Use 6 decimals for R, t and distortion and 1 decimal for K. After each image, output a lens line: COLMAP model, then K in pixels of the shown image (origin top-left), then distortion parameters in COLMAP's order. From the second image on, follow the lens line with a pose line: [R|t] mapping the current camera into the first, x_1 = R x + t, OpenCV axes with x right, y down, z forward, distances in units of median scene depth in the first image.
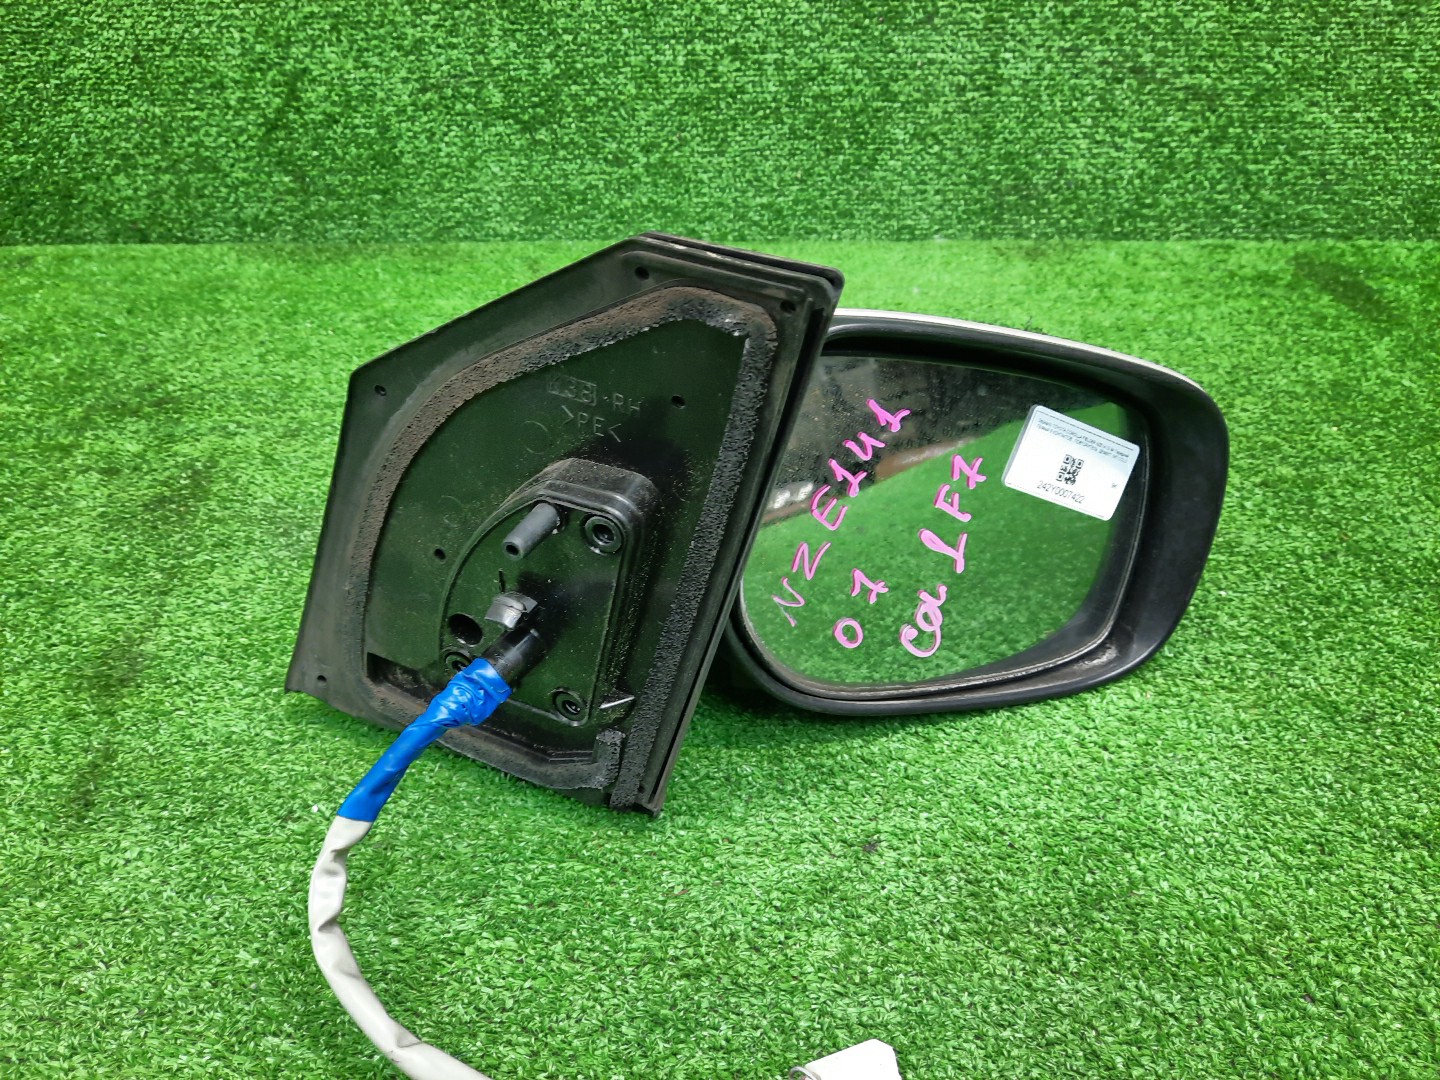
lens RADIAL K [[1054.4, 0, 720.3], [0, 1054.4, 534.1], [0, 0, 1]] dist [0.040924, -0.060462]
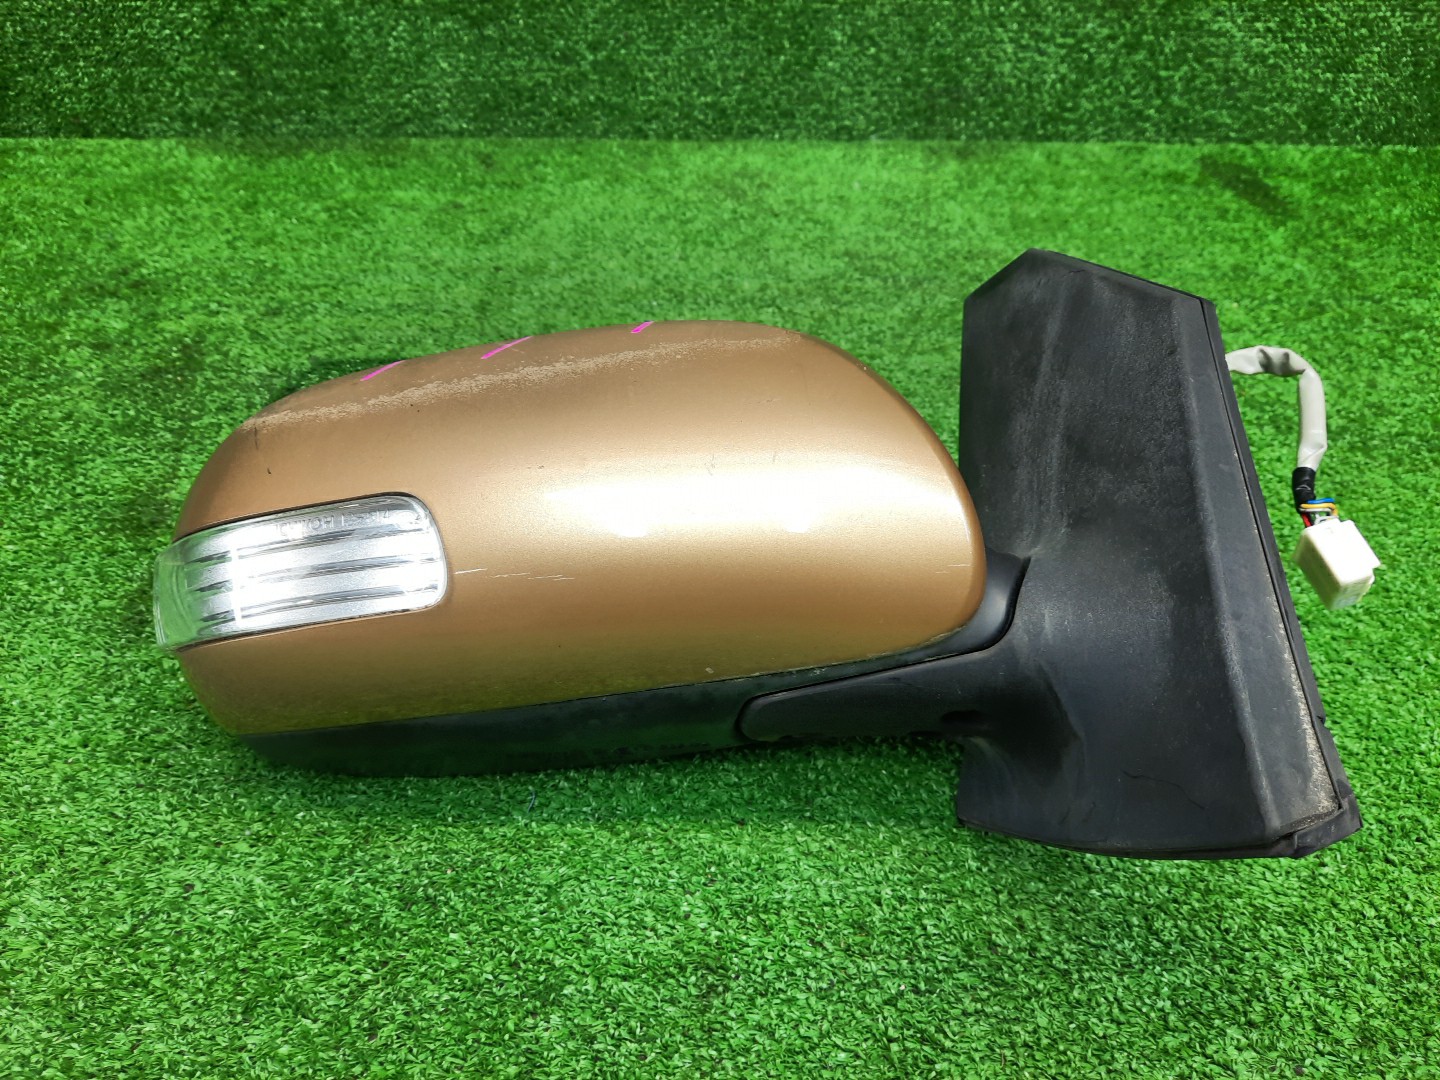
lens RADIAL K [[1066.0, 0, 715.7], [0, 1066.0, 532.2], [0, 0, 1]] dist [0.034020, -0.058051]
pose [[0.996978, -0.019019, 0.075322, -0.041656], [0.014815, 0.998322, 0.055978, 0.052372], [-0.076260, -0.054692, 0.995587, -0.070049]]
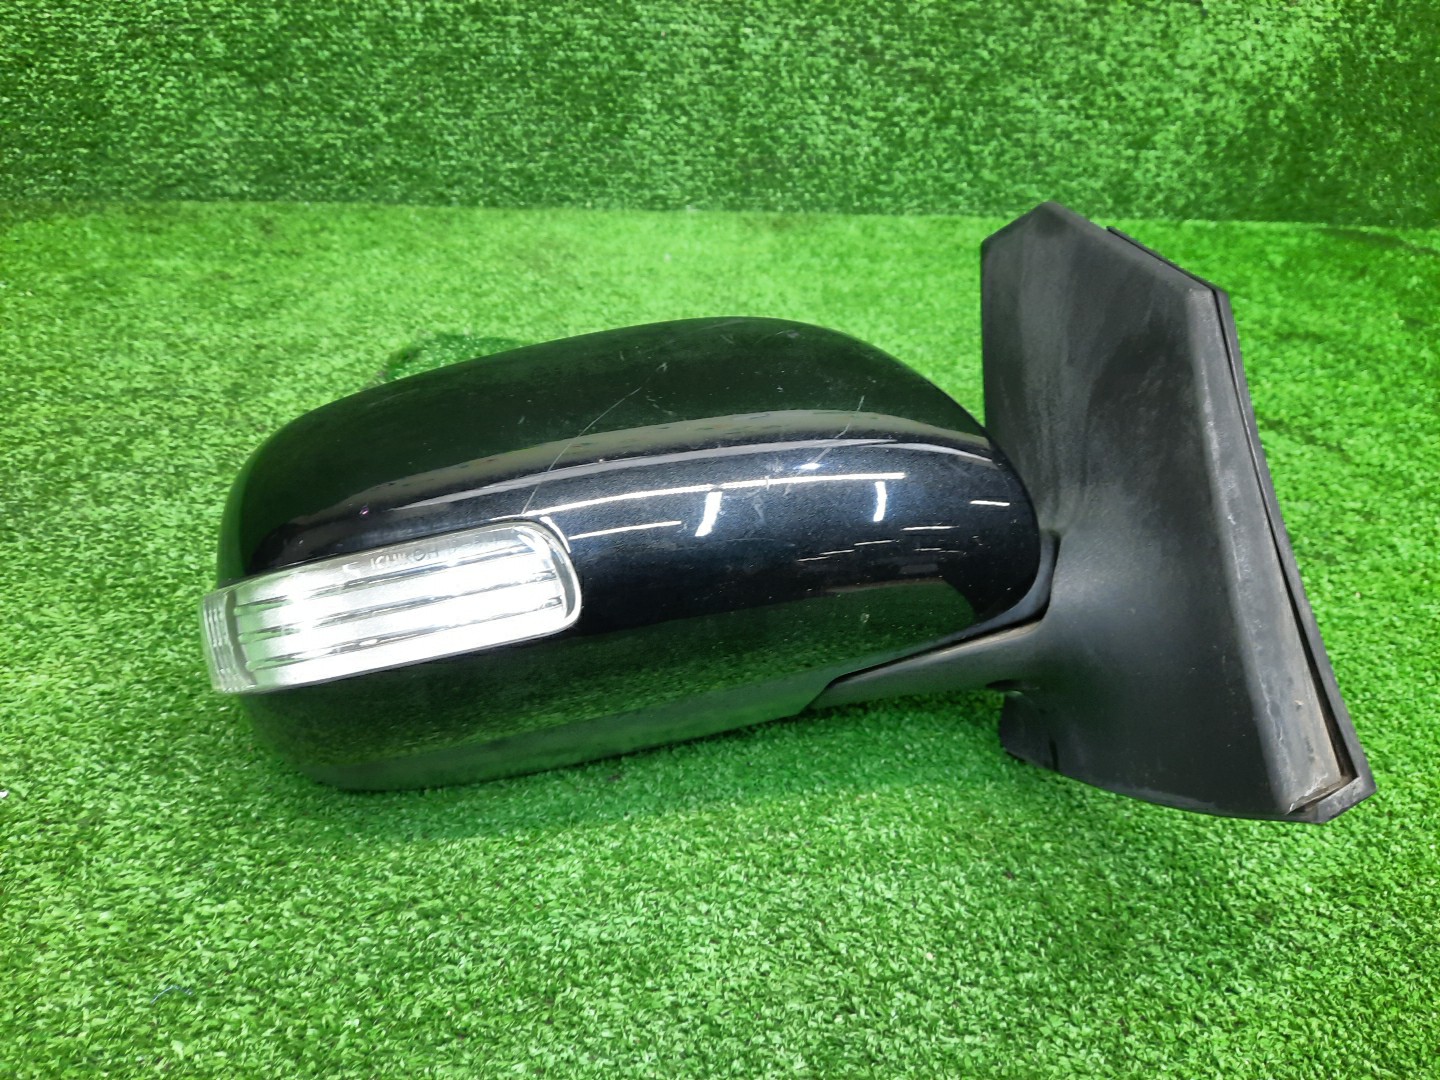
lens RADIAL K [[1061.1, 0, 720.3], [0, 1061.1, 530.5], [0, 0, 1]] dist [0.037532, -0.062164]
pose [[0.979754, -0.038871, 0.196394, 0.023190], [0.037868, 0.999243, 0.008858, 0.024352], [-0.196590, -0.001242, 0.980485, -0.011140]]
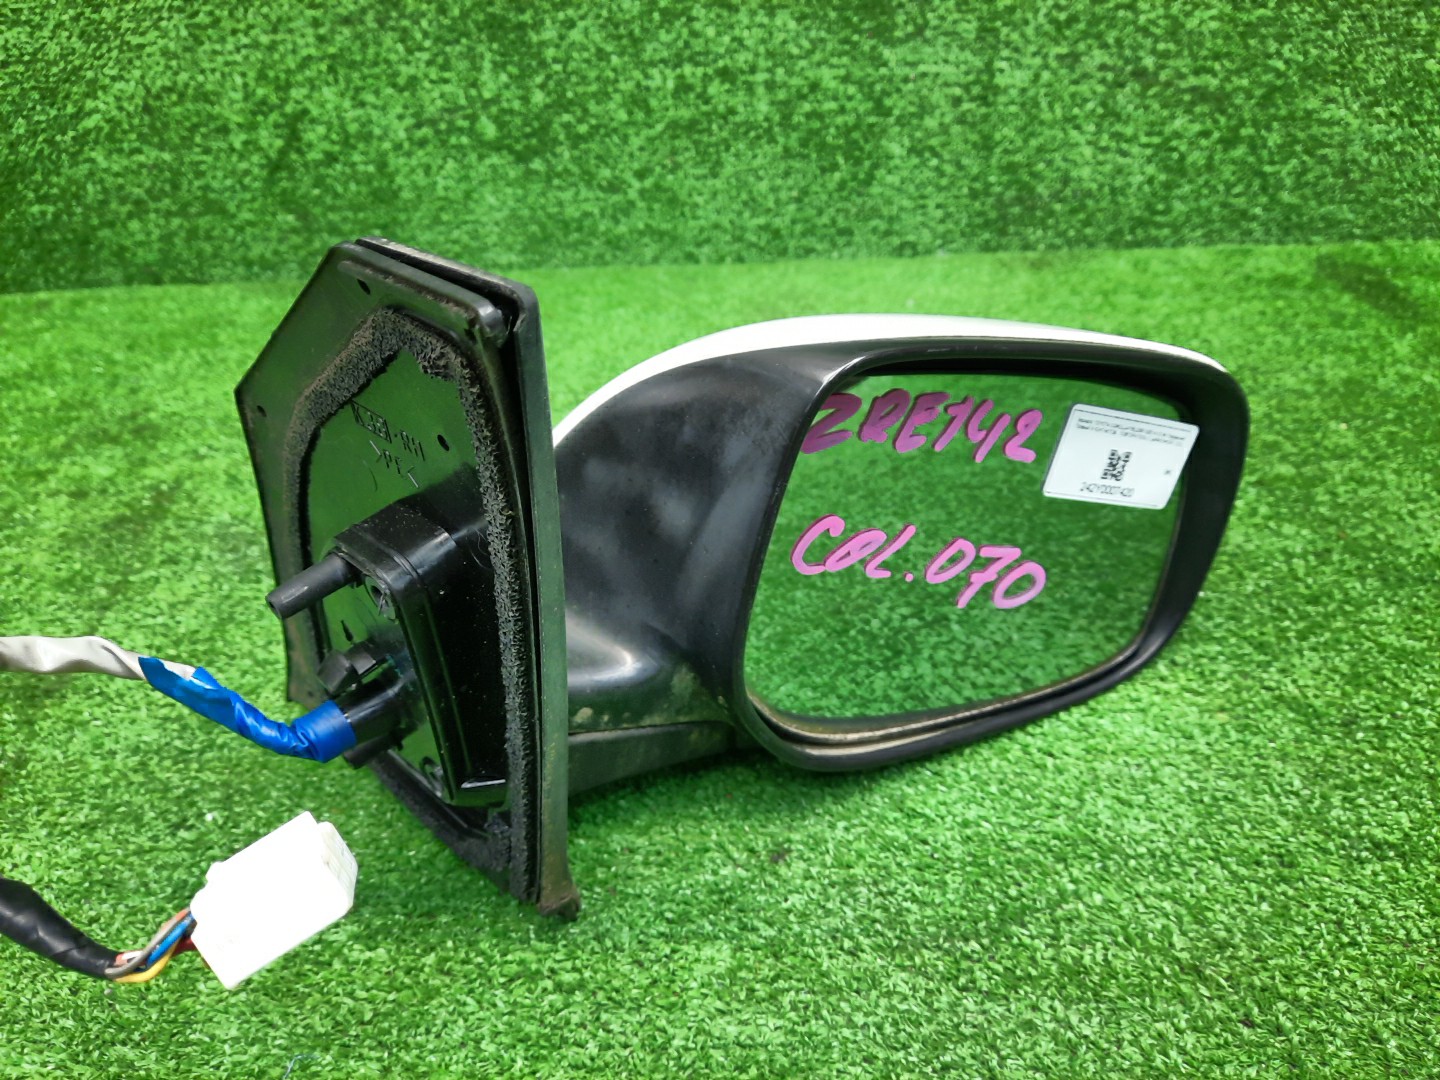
lens RADIAL K [[1068.2, 0, 721.7], [0, 1068.2, 532.2], [0, 0, 1]] dist [0.022723, -0.045483]
pose [[0.997474, -0.017177, -0.068929, 0.074916], [0.013535, 0.998505, -0.052956, 0.028031], [0.069736, 0.051890, 0.996215, 0.022612]]
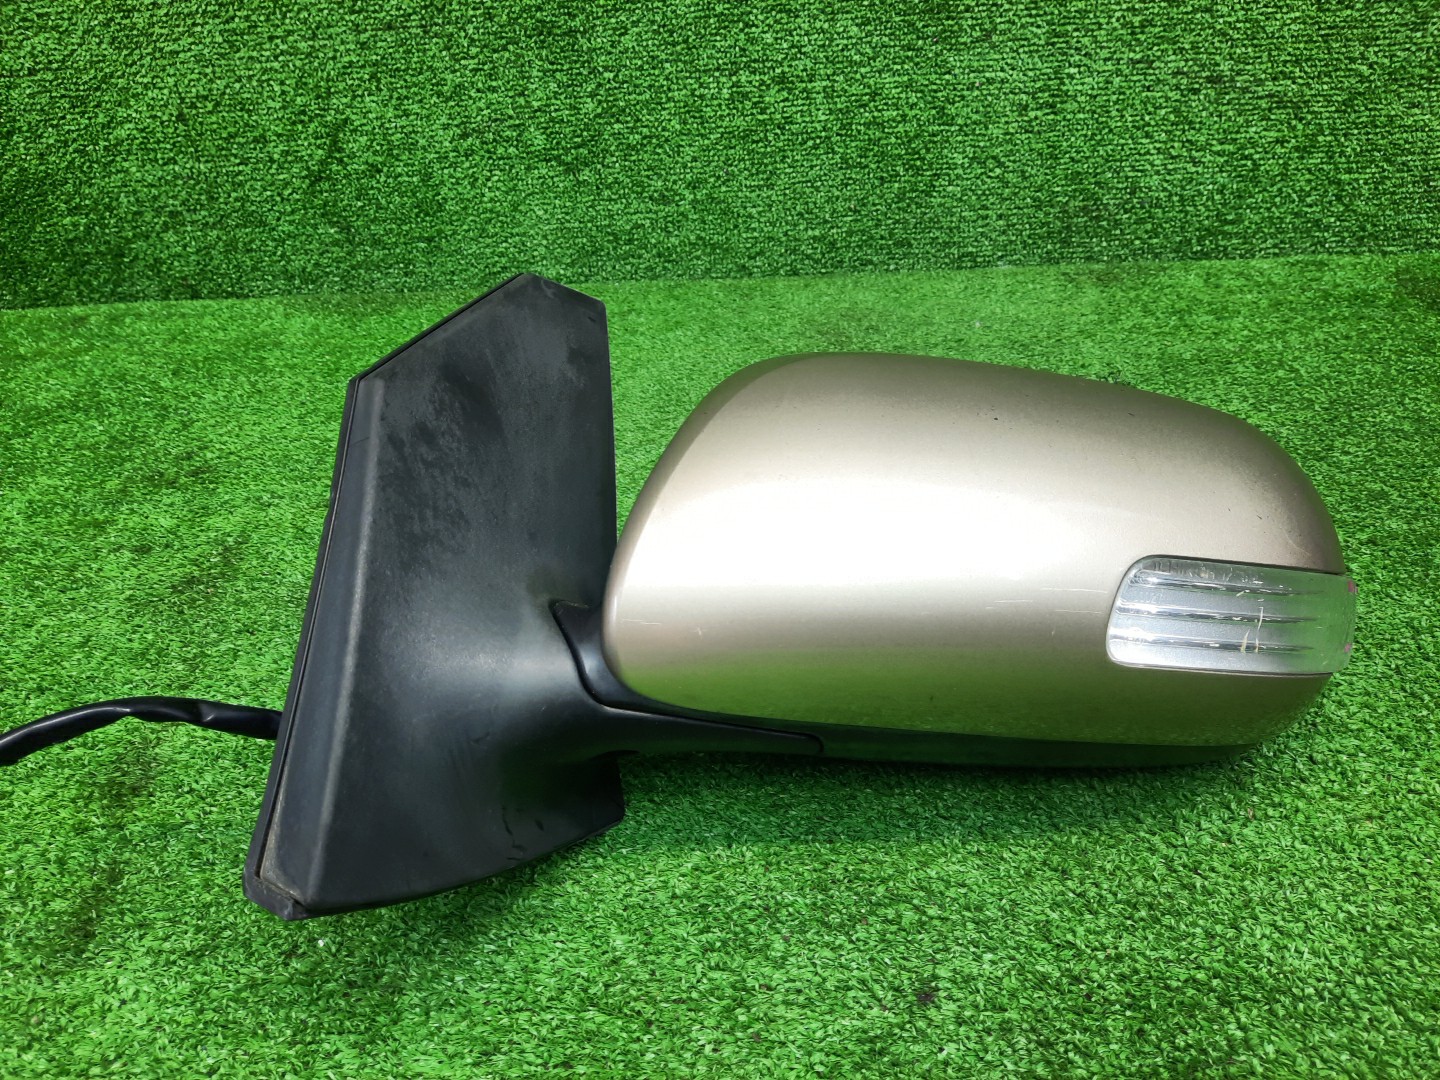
lens RADIAL K [[1047.4, 0, 721.3], [0, 1047.4, 531.9], [0, 0, 1]] dist [0.051378, -0.072066]
pose [[0.997359, -0.019167, -0.070055, 0.018573], [0.018632, 0.999792, -0.008280, -0.041301], [0.070199, 0.006953, 0.997509, 0.048556]]
